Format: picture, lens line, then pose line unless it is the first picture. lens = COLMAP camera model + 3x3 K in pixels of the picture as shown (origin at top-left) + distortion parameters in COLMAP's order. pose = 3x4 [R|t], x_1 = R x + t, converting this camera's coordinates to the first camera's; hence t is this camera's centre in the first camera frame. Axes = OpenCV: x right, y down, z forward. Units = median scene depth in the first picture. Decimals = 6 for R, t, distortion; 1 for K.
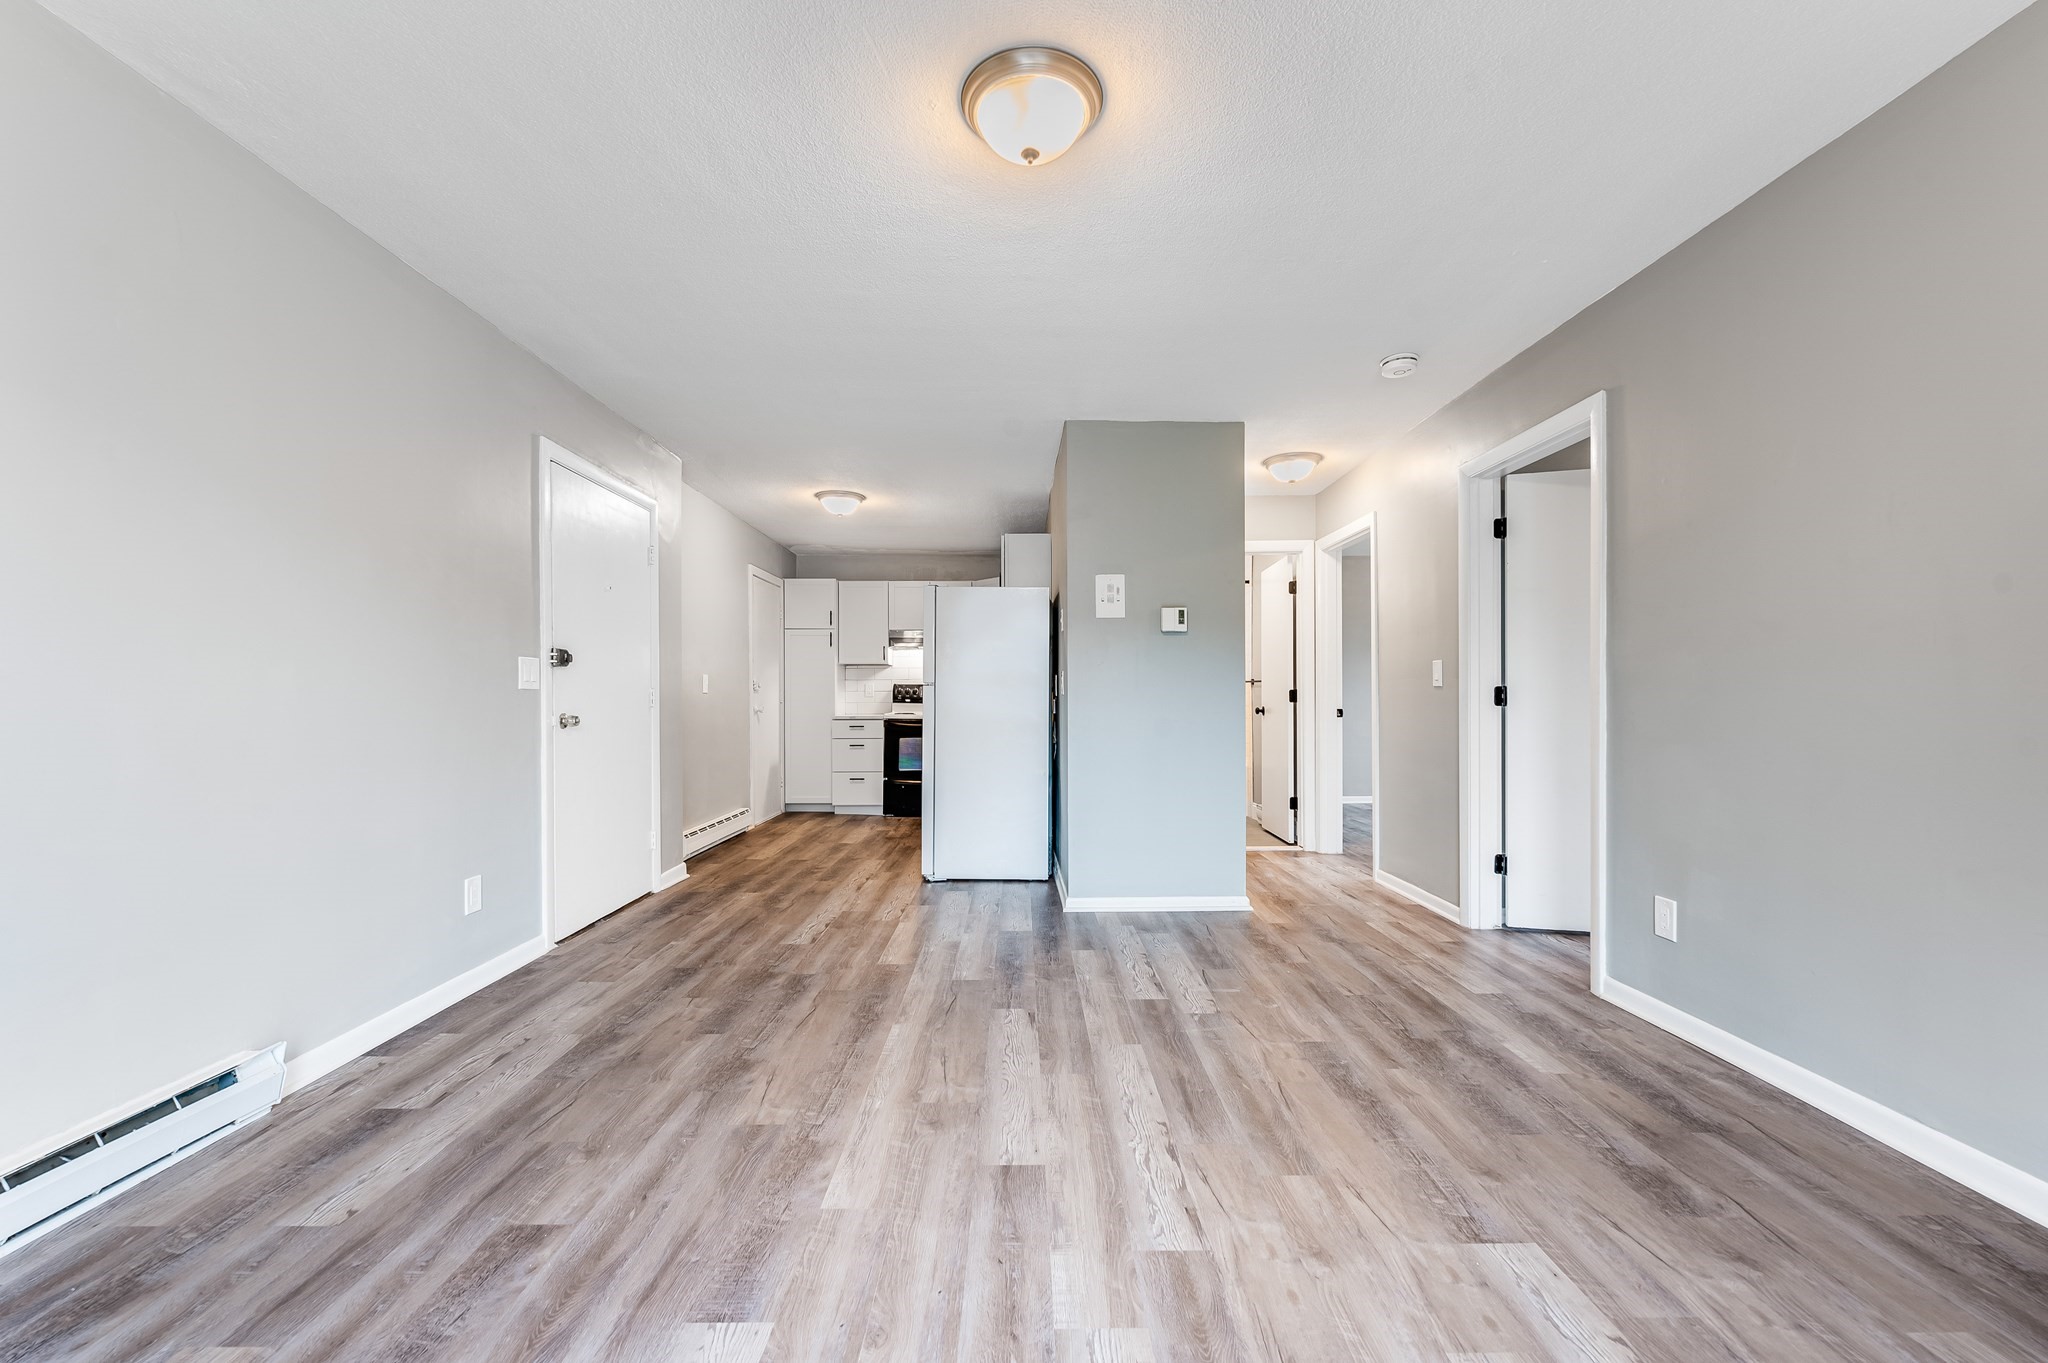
lens RADIAL K [[817.7, 0, 1022.2], [0, 817.7, 698.8], [0, 0, 1]] dist [-0.001193, 0.000875]
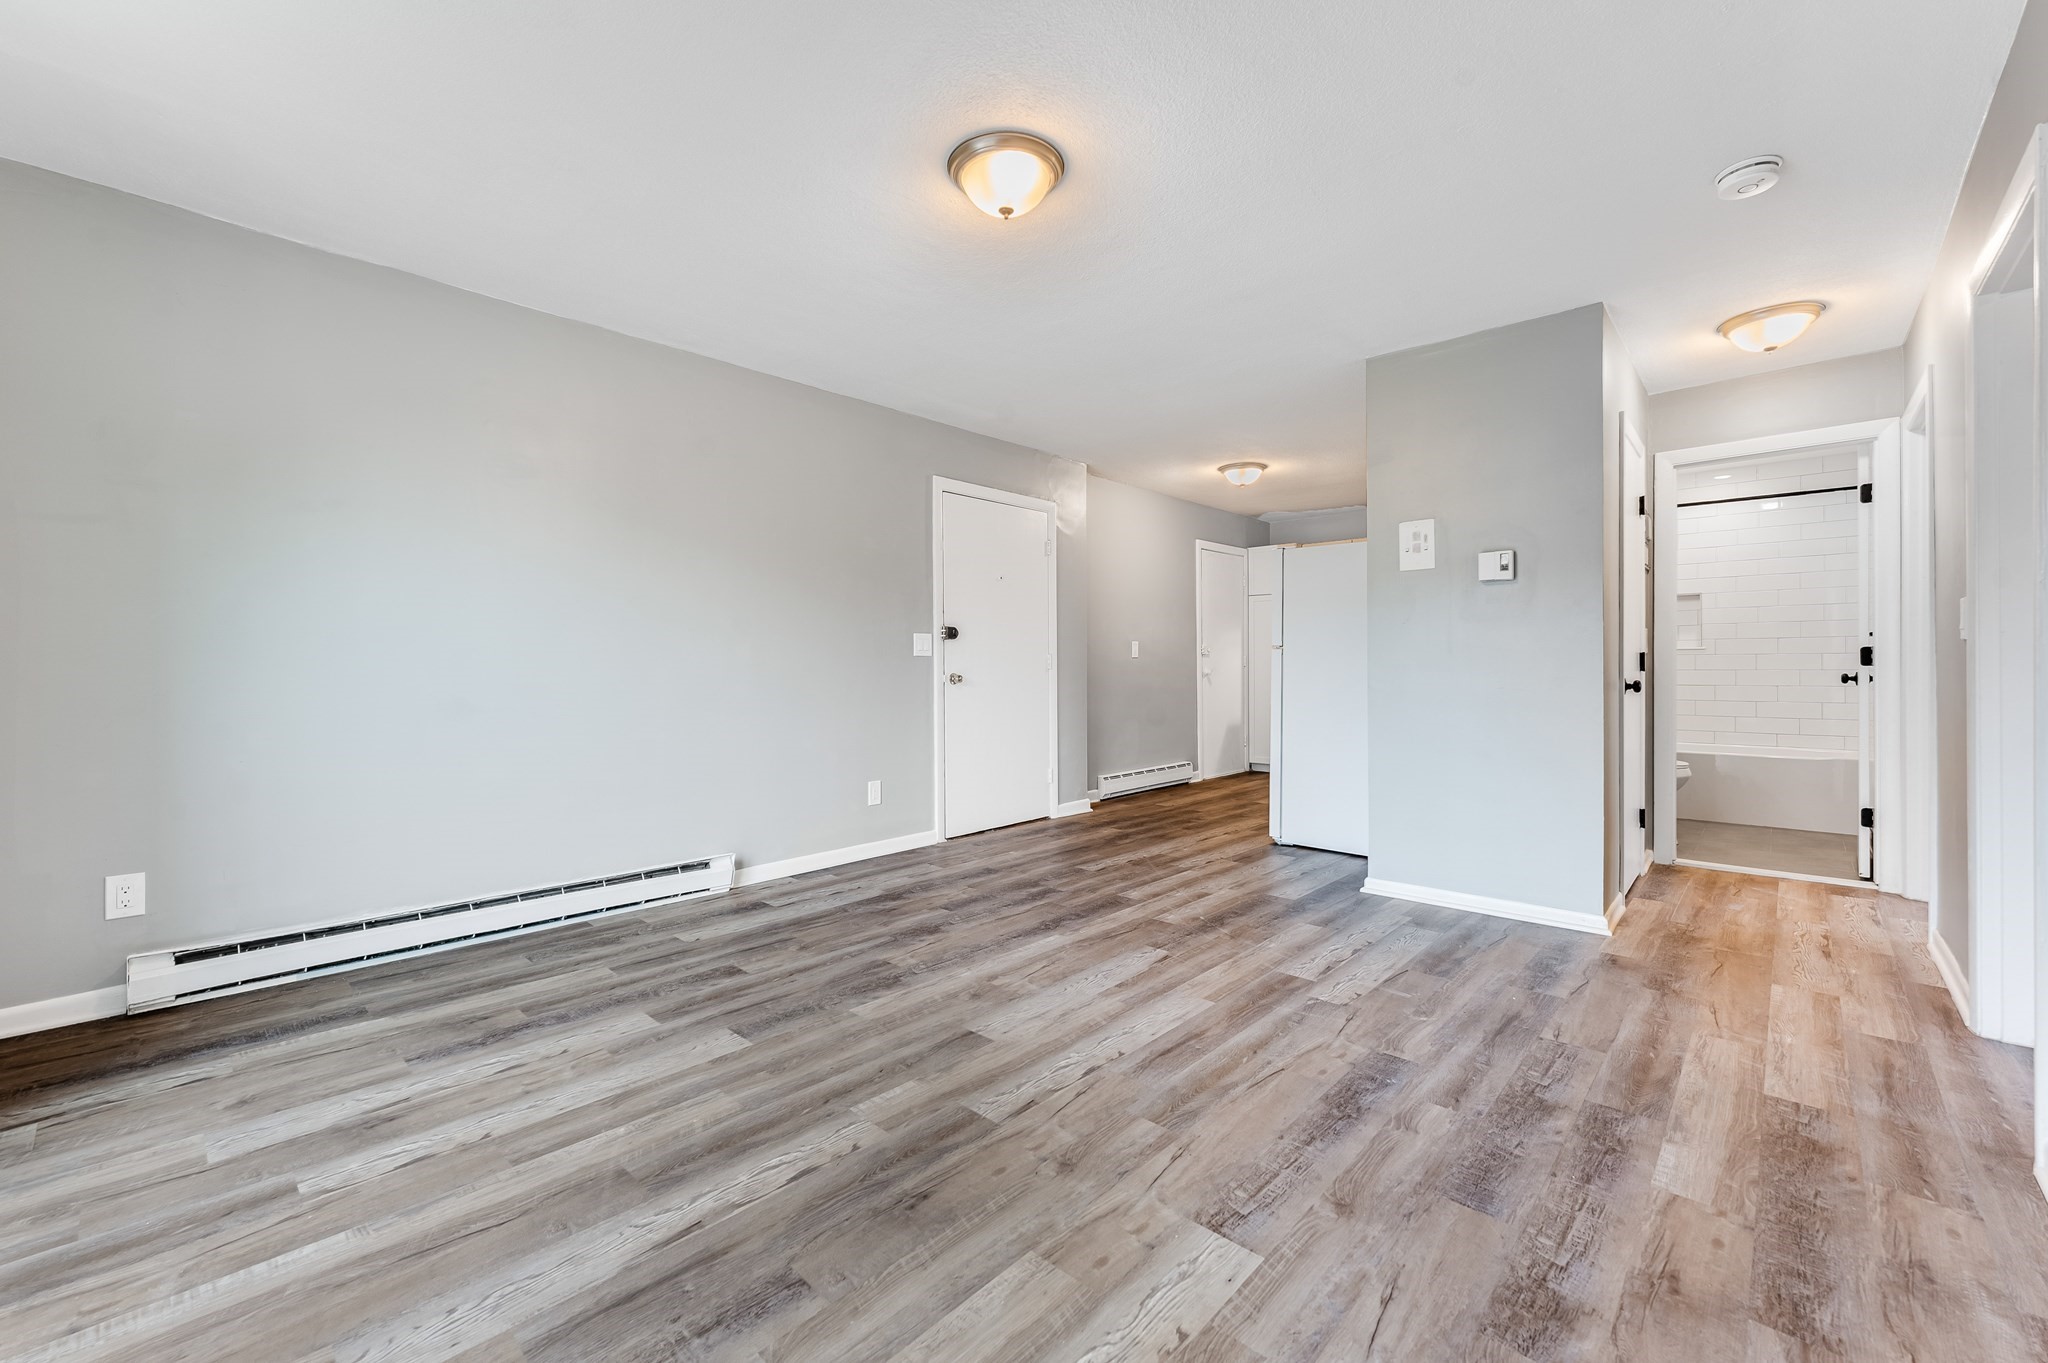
lens RADIAL K [[825.1, 0, 1023.1], [0, 825.1, 670.4], [0, 0, 1]] dist [-0.000482, 0.000841]
pose [[0.730292, 0.004800, -0.683118, 0.523660], [0.001762, 0.999959, 0.008910, 0.000952], [0.683133, -0.007710, 0.730253, 0.073734]]
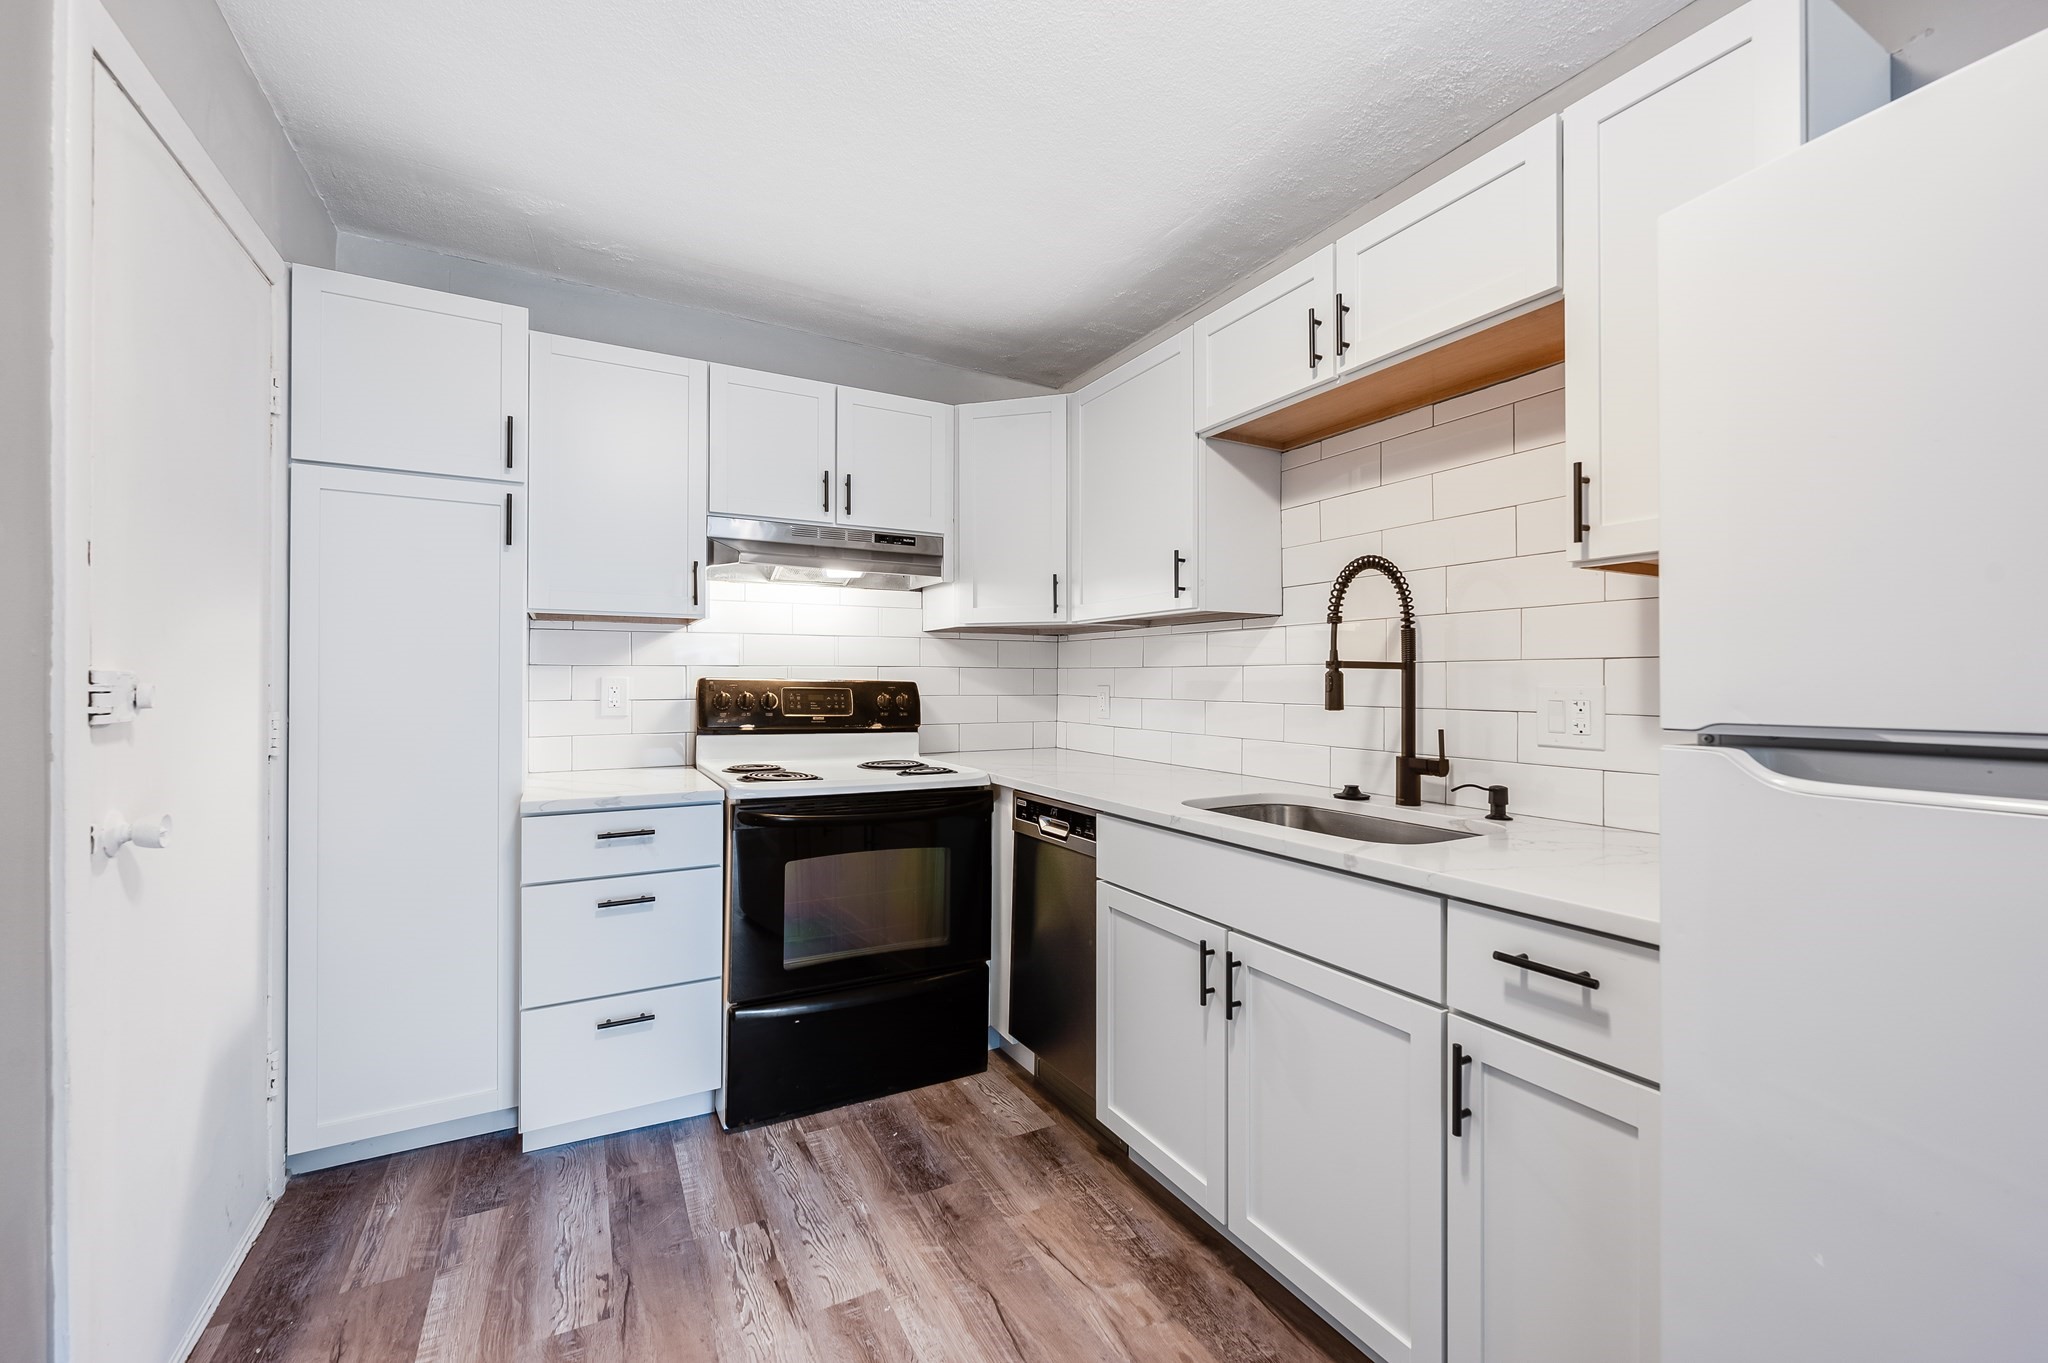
lens RADIAL K [[817.7, 0, 1008.1], [0, 817.7, 672.7], [0, 0, 1]] dist [-0.001193, 0.000875]
pose [[0.882750, 0.008379, 0.469768, -0.508418], [-0.005147, 0.999953, -0.008164, -0.046087], [-0.469814, 0.004789, 0.882752, 1.606344]]
